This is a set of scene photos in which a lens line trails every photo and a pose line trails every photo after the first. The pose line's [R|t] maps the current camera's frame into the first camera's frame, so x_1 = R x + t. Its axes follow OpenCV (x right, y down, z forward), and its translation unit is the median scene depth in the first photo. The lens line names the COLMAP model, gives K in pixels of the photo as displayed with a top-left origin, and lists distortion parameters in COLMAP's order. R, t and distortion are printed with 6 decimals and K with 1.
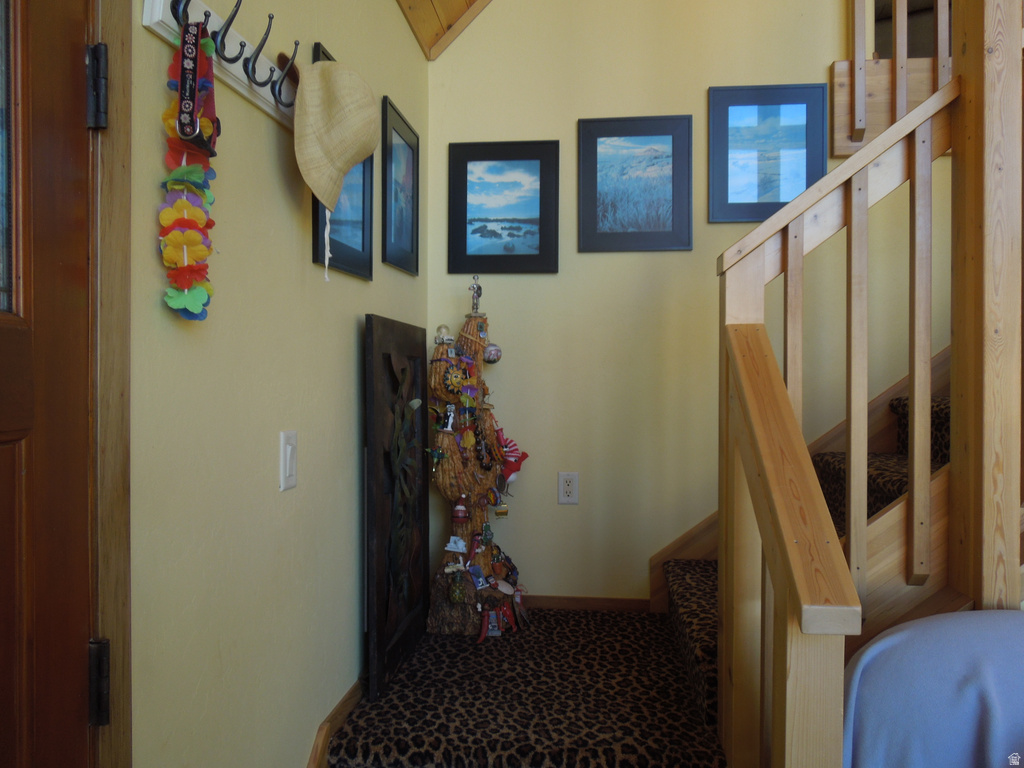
lens RADIAL K [[765.6, 0, 512.0], [0, 765.6, 376.7], [0, 0, 1]] dist [-0.013475, 0.008695]
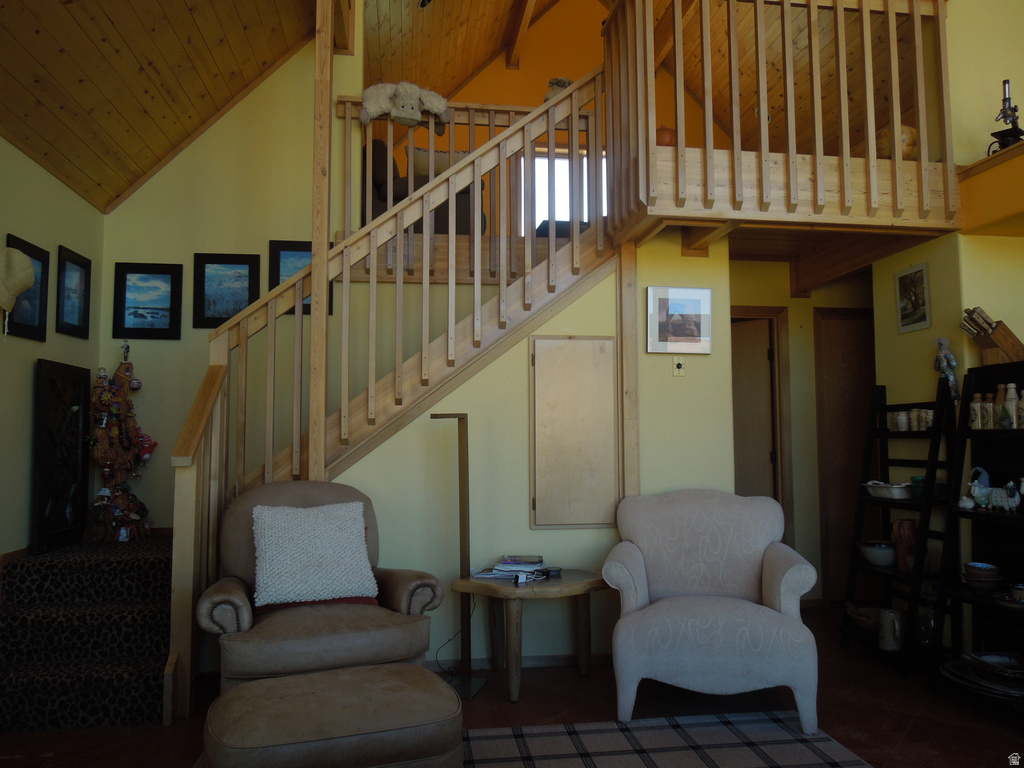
lens RADIAL K [[765.6, 0, 510.6], [0, 765.6, 380.1], [0, 0, 1]] dist [-0.013475, 0.008695]
pose [[0.969969, 0.011607, 0.242950, 0.373866], [0.007402, 0.996989, -0.077183, 0.098465], [-0.243115, 0.076663, 0.966963, -0.871895]]
